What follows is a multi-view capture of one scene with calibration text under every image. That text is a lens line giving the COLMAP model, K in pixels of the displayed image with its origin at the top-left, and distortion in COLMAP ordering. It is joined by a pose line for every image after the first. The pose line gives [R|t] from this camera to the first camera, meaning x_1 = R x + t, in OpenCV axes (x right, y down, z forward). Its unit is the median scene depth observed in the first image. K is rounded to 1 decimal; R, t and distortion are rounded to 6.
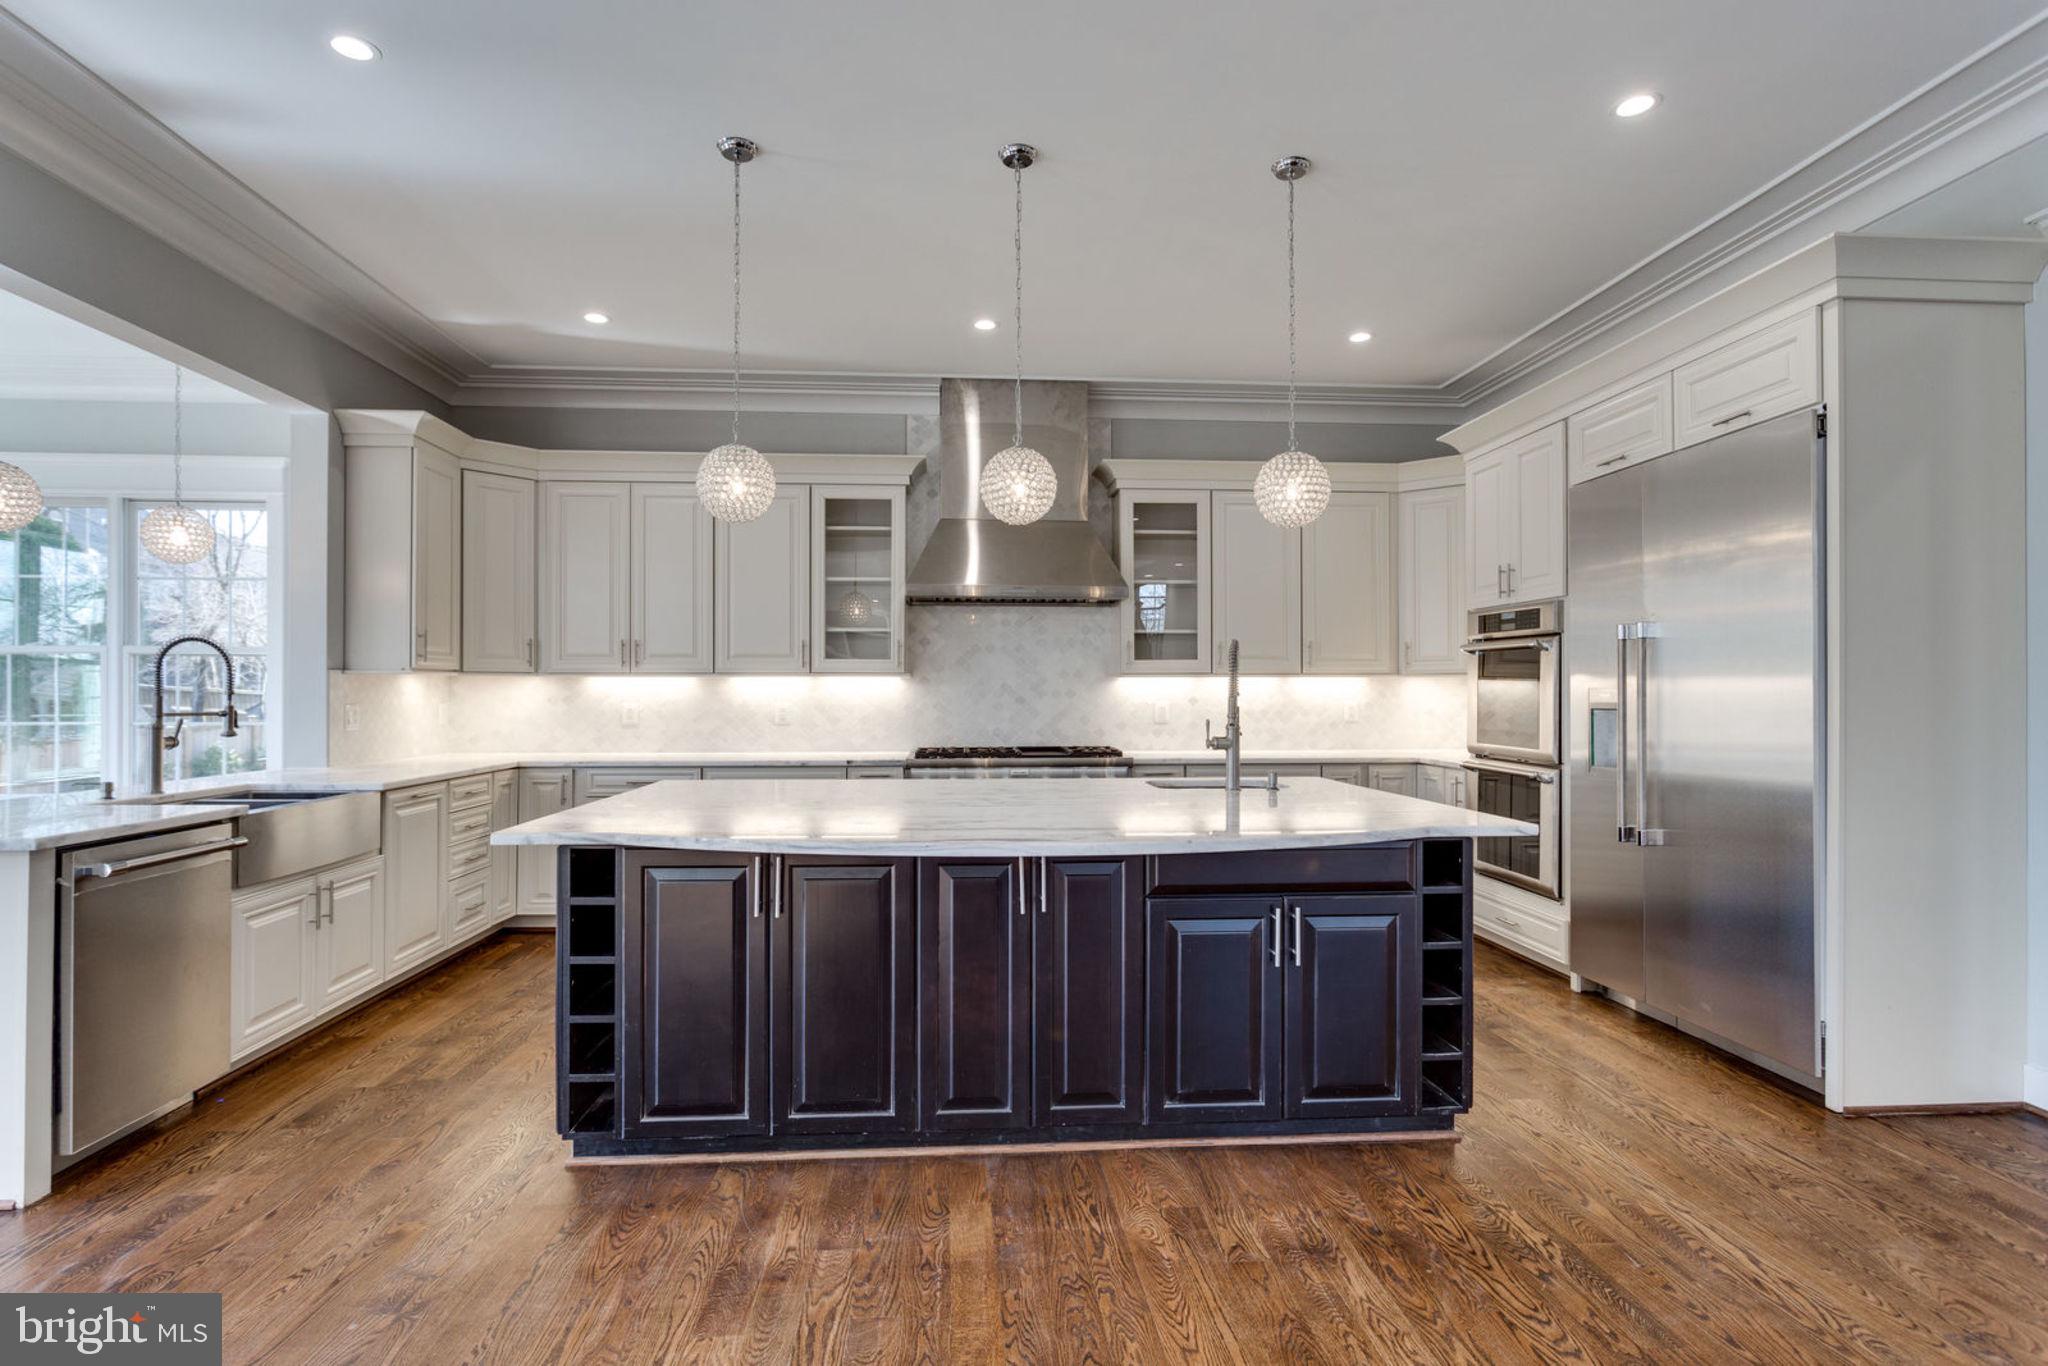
lens RADIAL K [[1044.7, 0, 1027.4], [0, 1044.7, 686.8], [0, 0, 1]] dist [-0.005871, 0.003857]
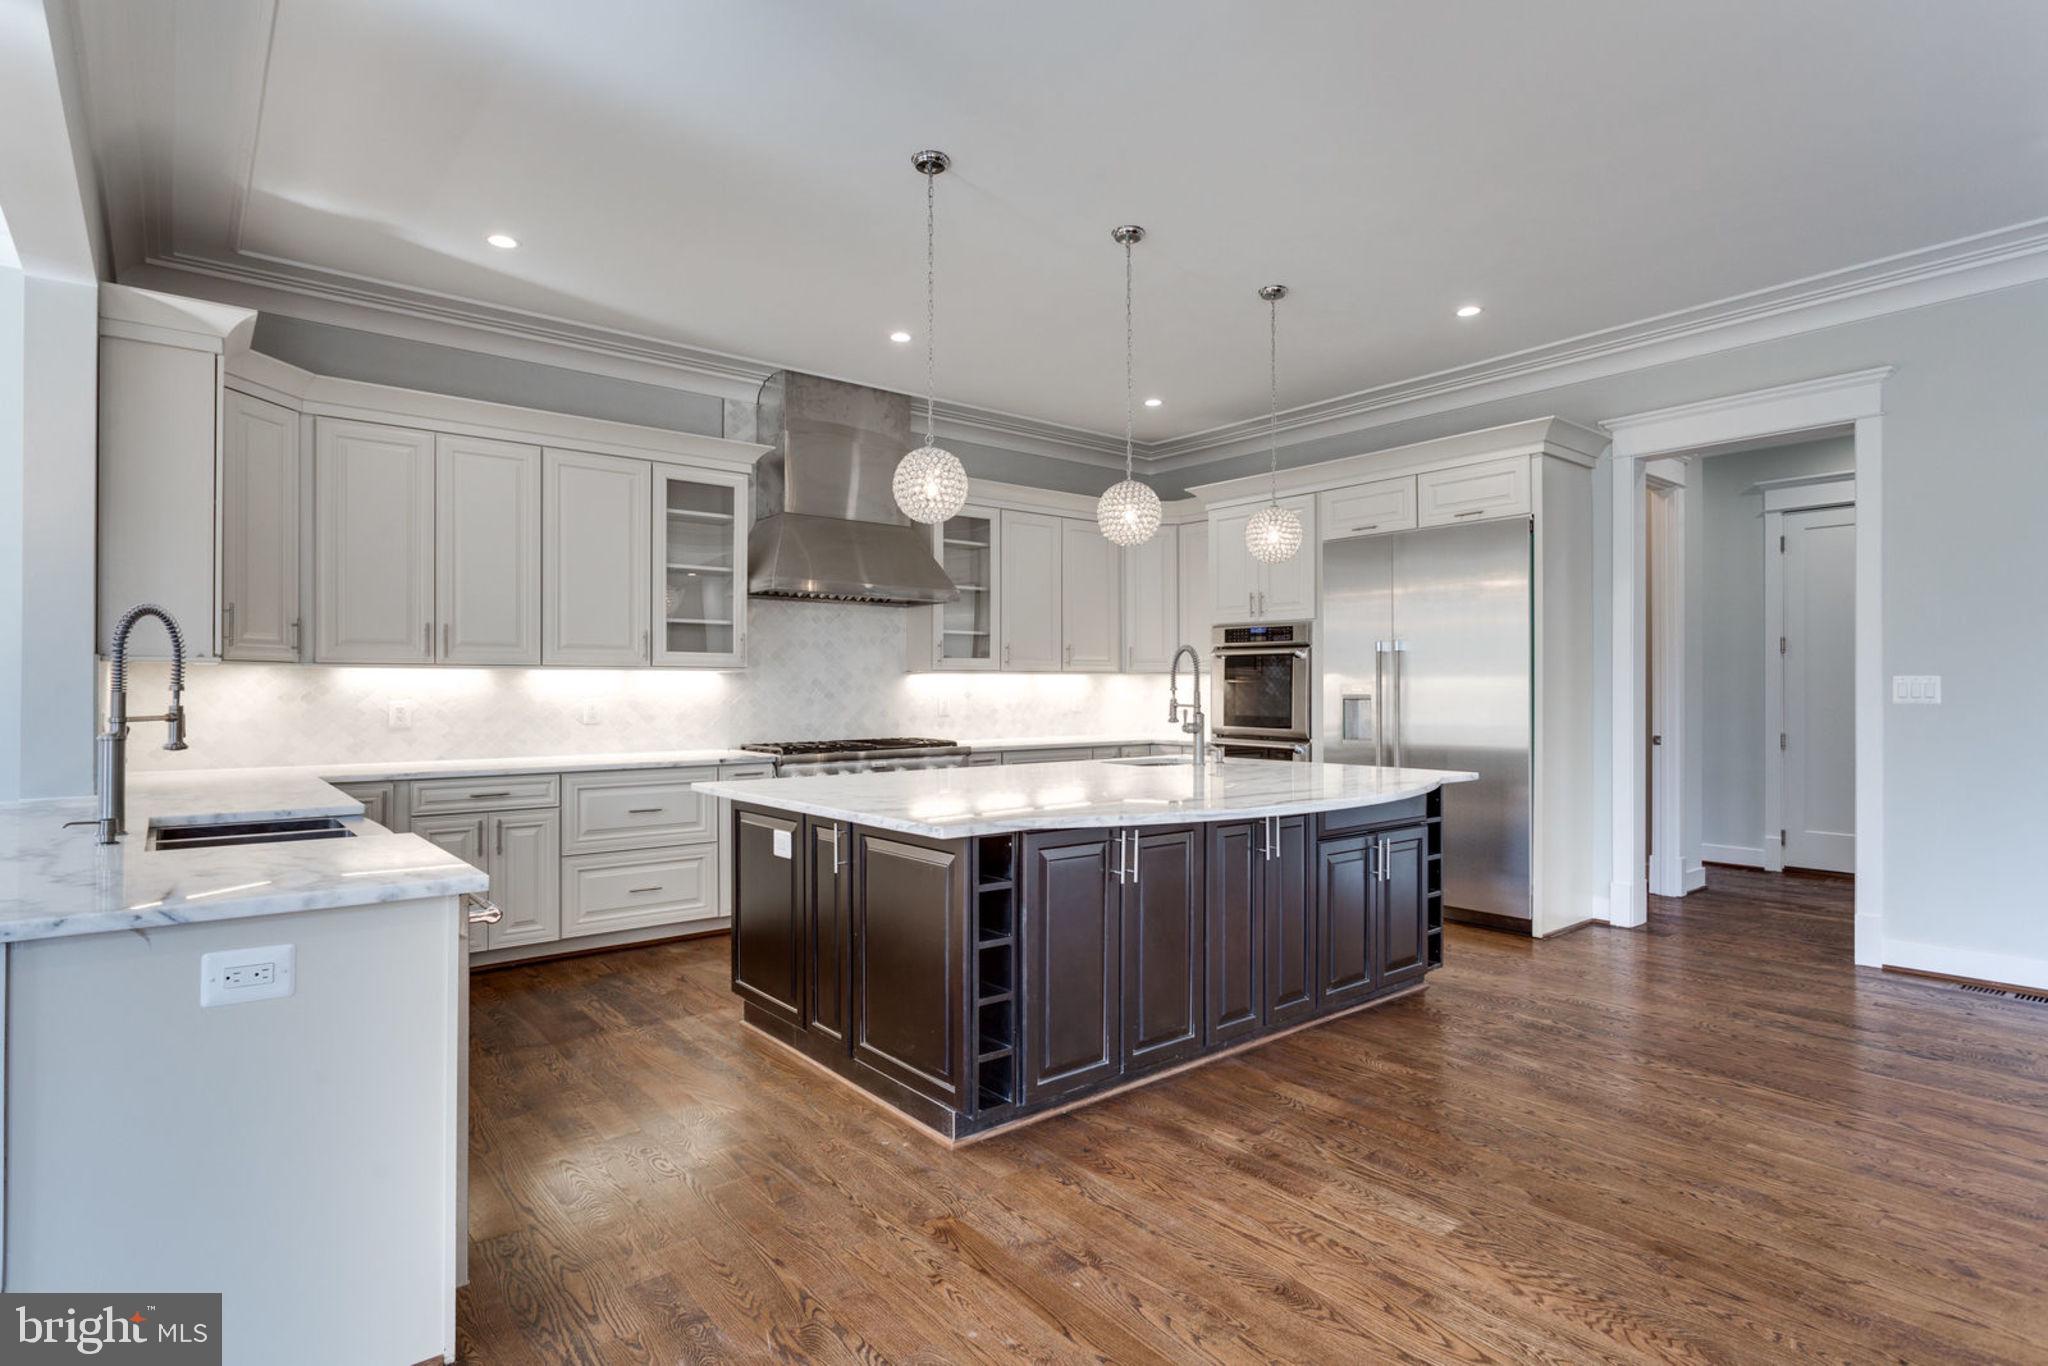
lens RADIAL K [[1044.7, 0, 1038.3], [0, 1044.7, 682.8], [0, 0, 1]] dist [-0.005871, 0.003857]
pose [[0.814525, 0.002665, 0.580123, -0.565638], [-0.003142, 0.999995, -0.000183, 0.000371], [-0.580120, -0.001673, 0.814529, 0.068226]]
